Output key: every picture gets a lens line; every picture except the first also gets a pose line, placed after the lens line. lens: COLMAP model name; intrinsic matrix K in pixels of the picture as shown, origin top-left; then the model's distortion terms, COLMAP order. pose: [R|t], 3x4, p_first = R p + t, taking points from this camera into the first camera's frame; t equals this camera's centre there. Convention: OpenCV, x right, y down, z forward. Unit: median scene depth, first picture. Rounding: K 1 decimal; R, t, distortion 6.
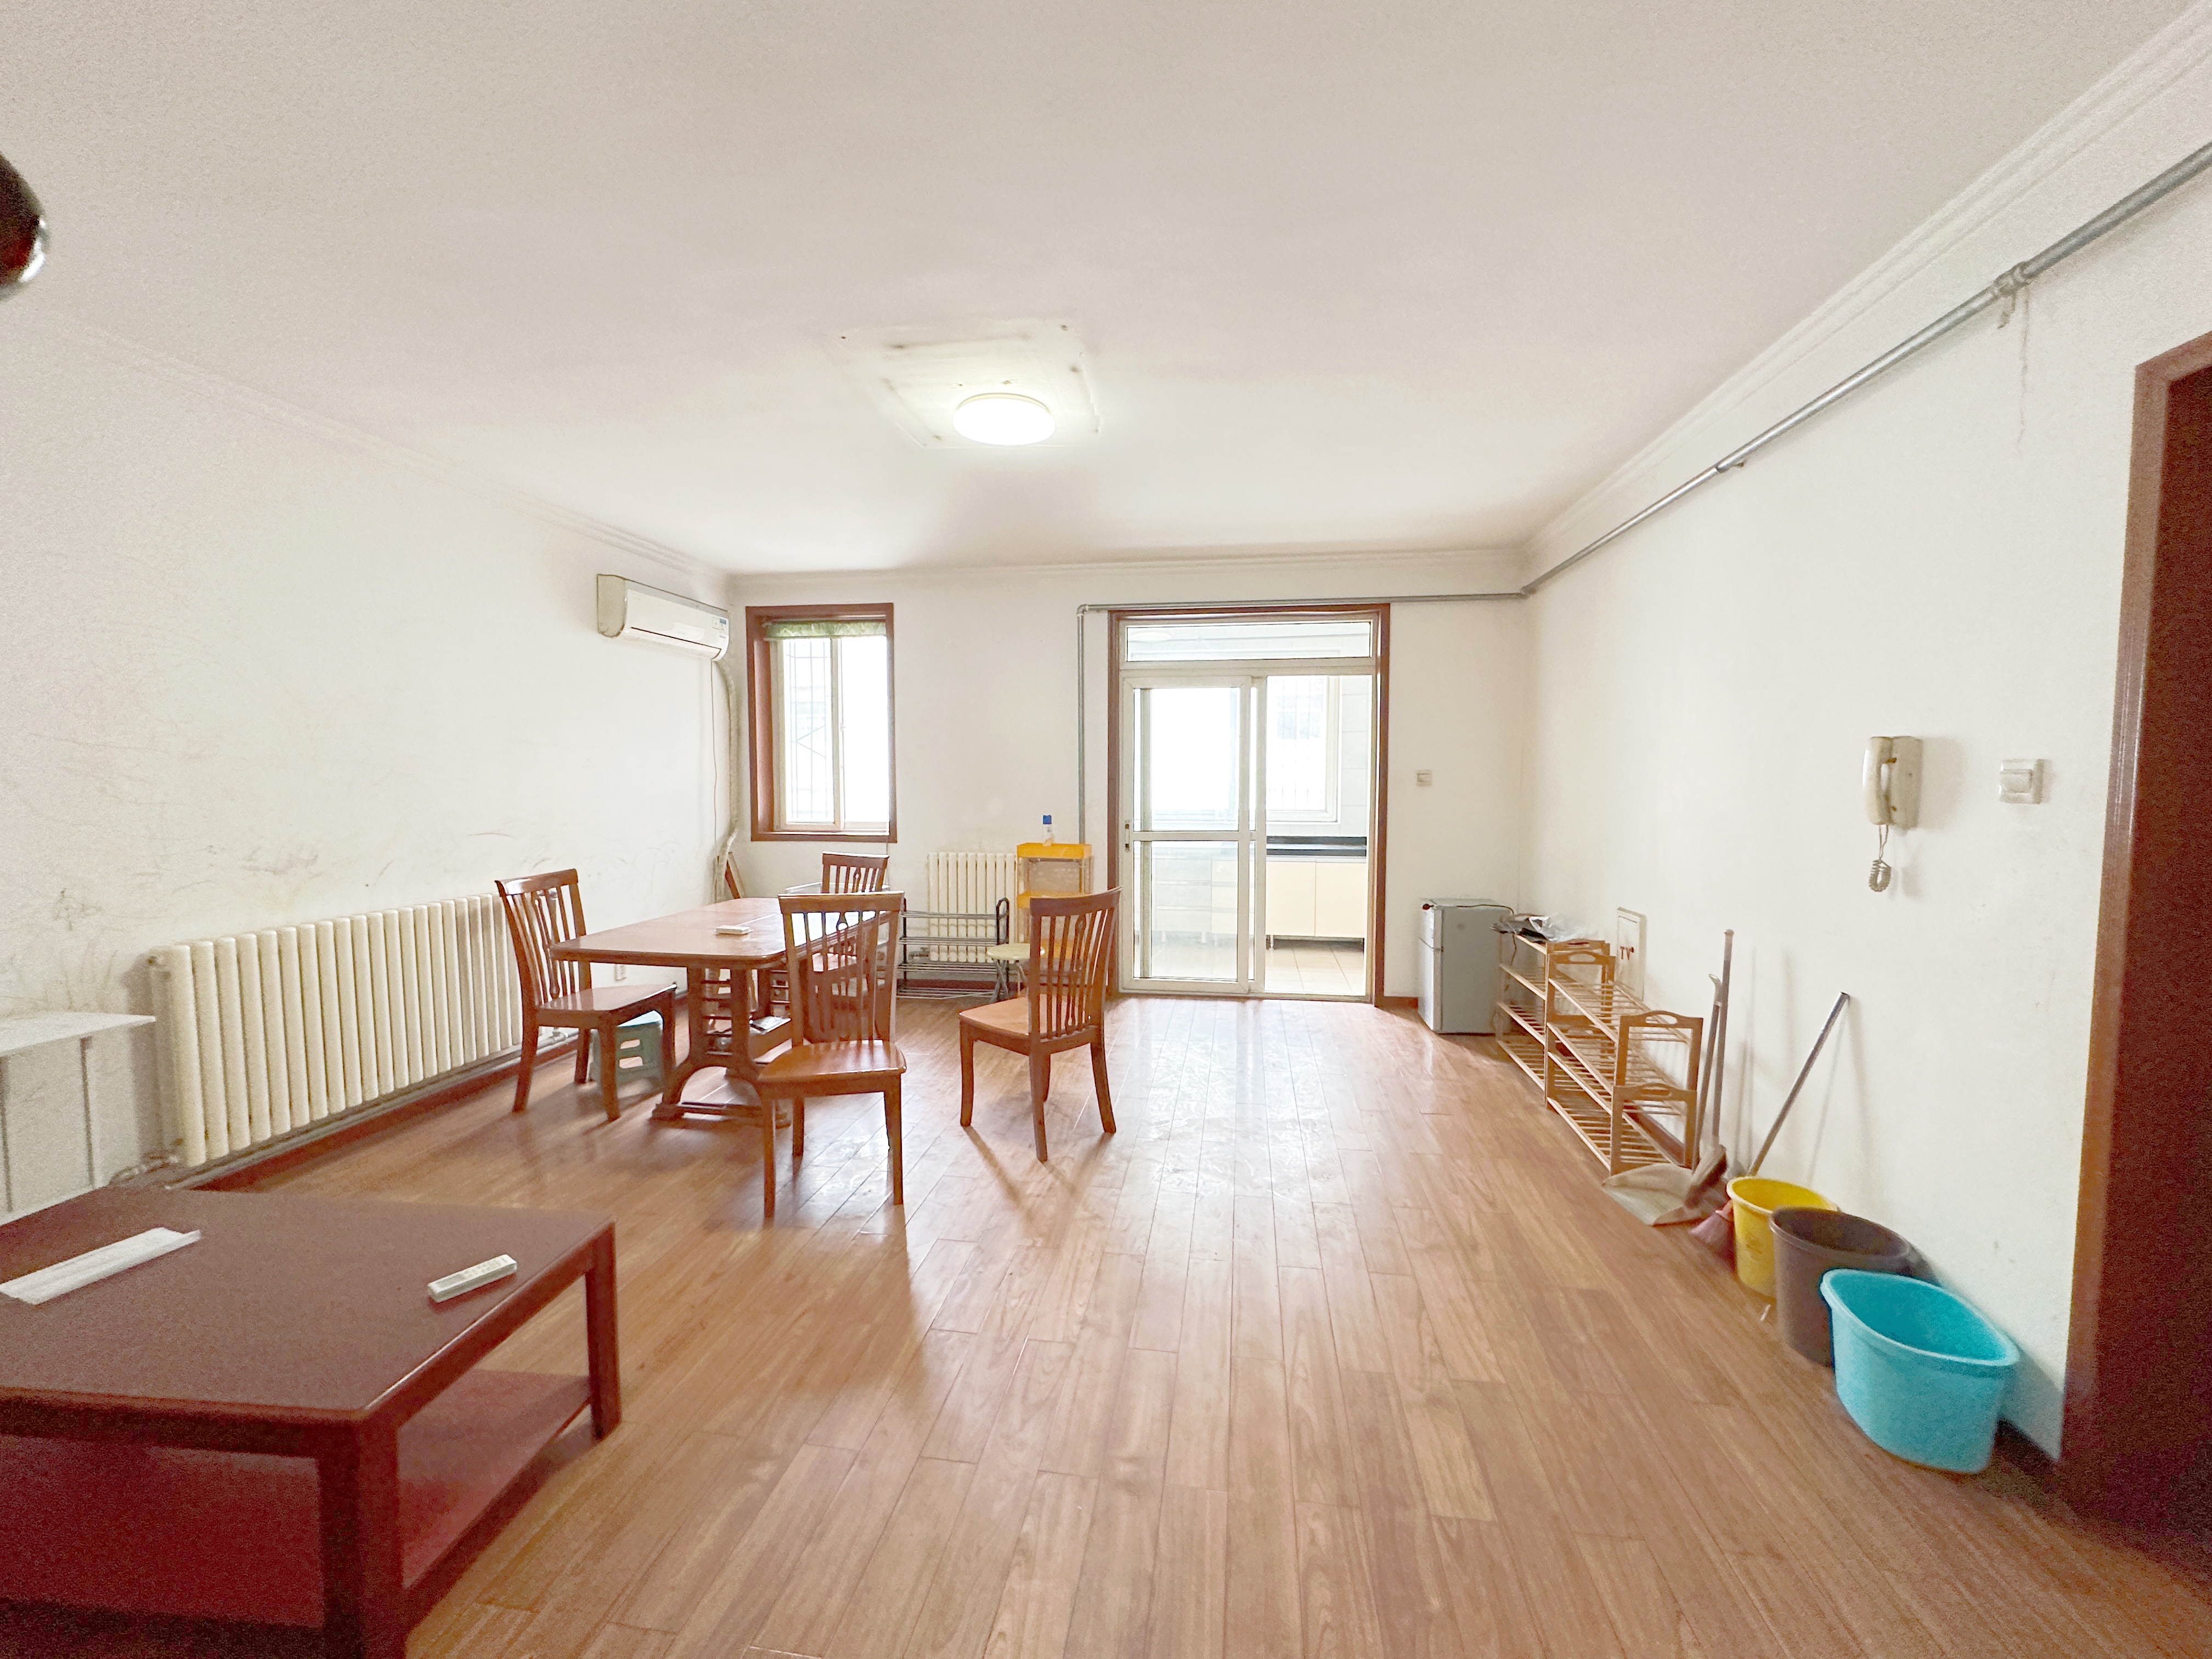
lens RADIAL K [[889.8, 0, 1106.6], [0, 889.8, 834.5], [0, 0, 1]] dist [-0.000594, -0.000760]
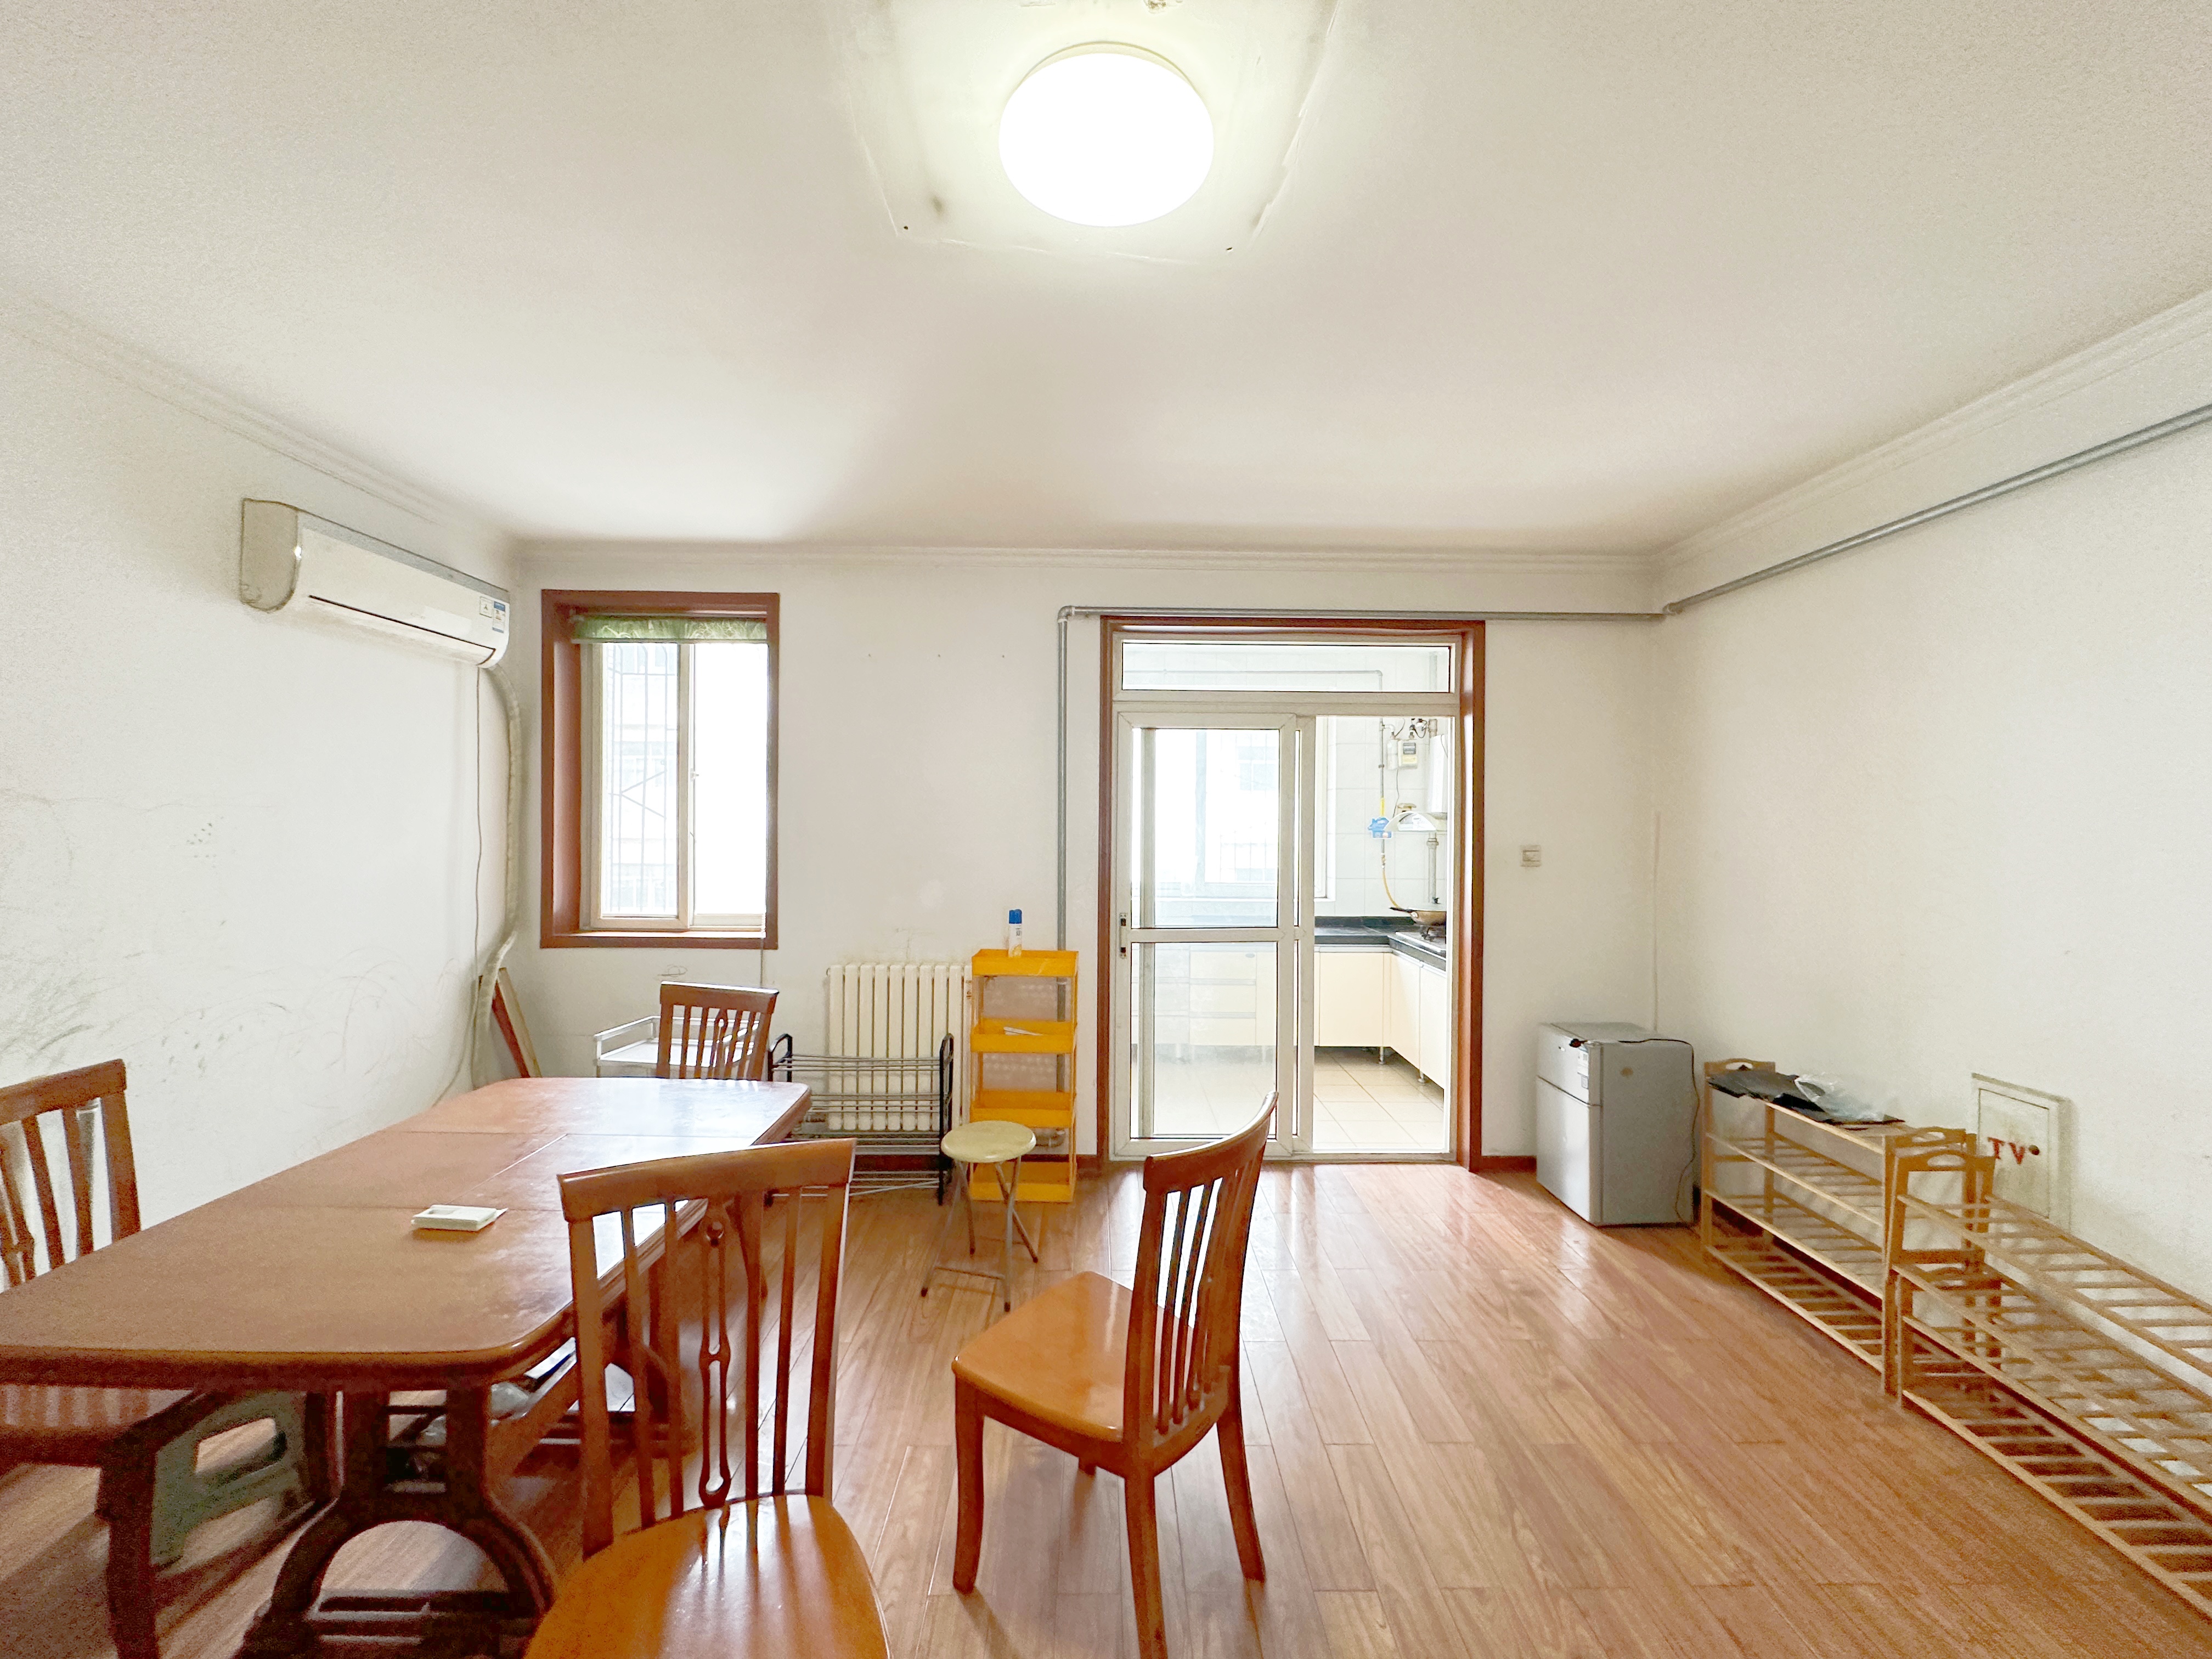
lens RADIAL K [[889.8, 0, 1107.5], [0, 889.8, 827.8], [0, 0, 1]] dist [-0.000594, -0.000760]
pose [[0.986524, 0.005530, 0.163522, -0.105642], [0.004223, 0.998235, -0.059235, -0.042406], [-0.163561, 0.059127, 0.984760, 0.310368]]
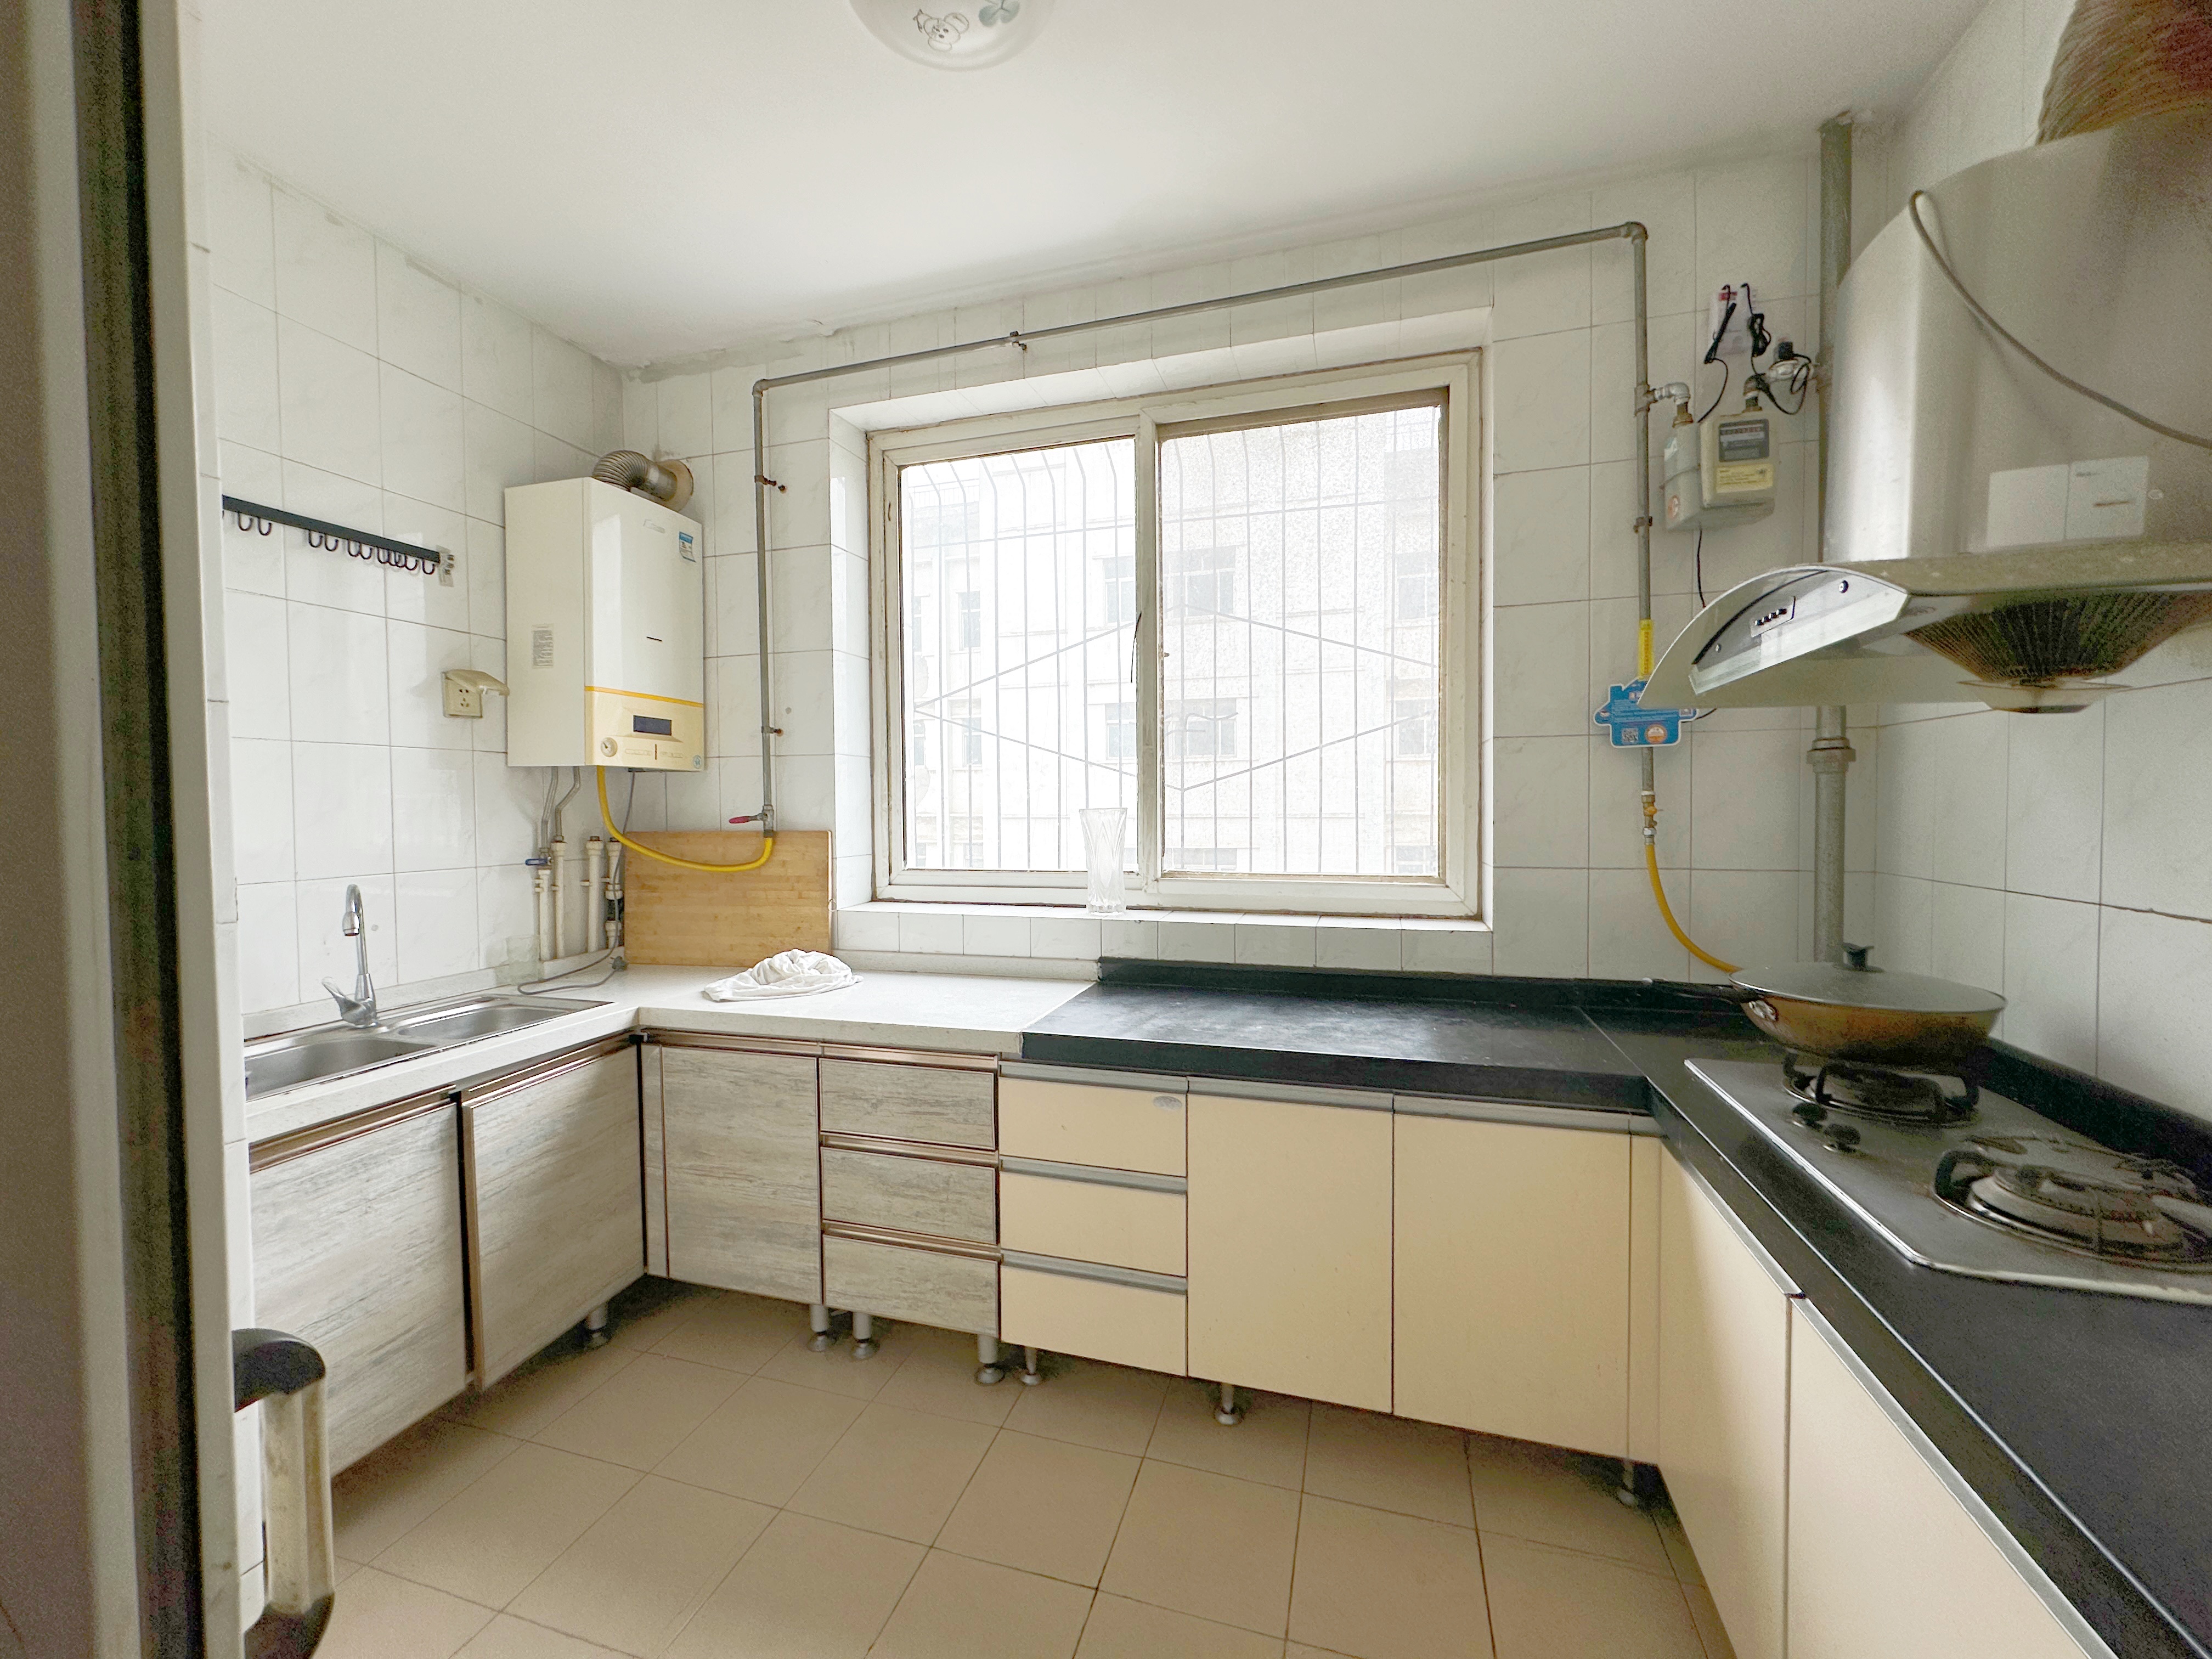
lens RADIAL K [[889.8, 0, 1107.1], [0, 889.8, 828.5], [0, 0, 1]] dist [-0.000594, -0.000760]
pose [[0.988561, 0.004428, -0.150760, 0.127297], [-0.010051, 0.999281, -0.036553, -0.047310], [0.150489, 0.037650, 0.987894, 0.733351]]
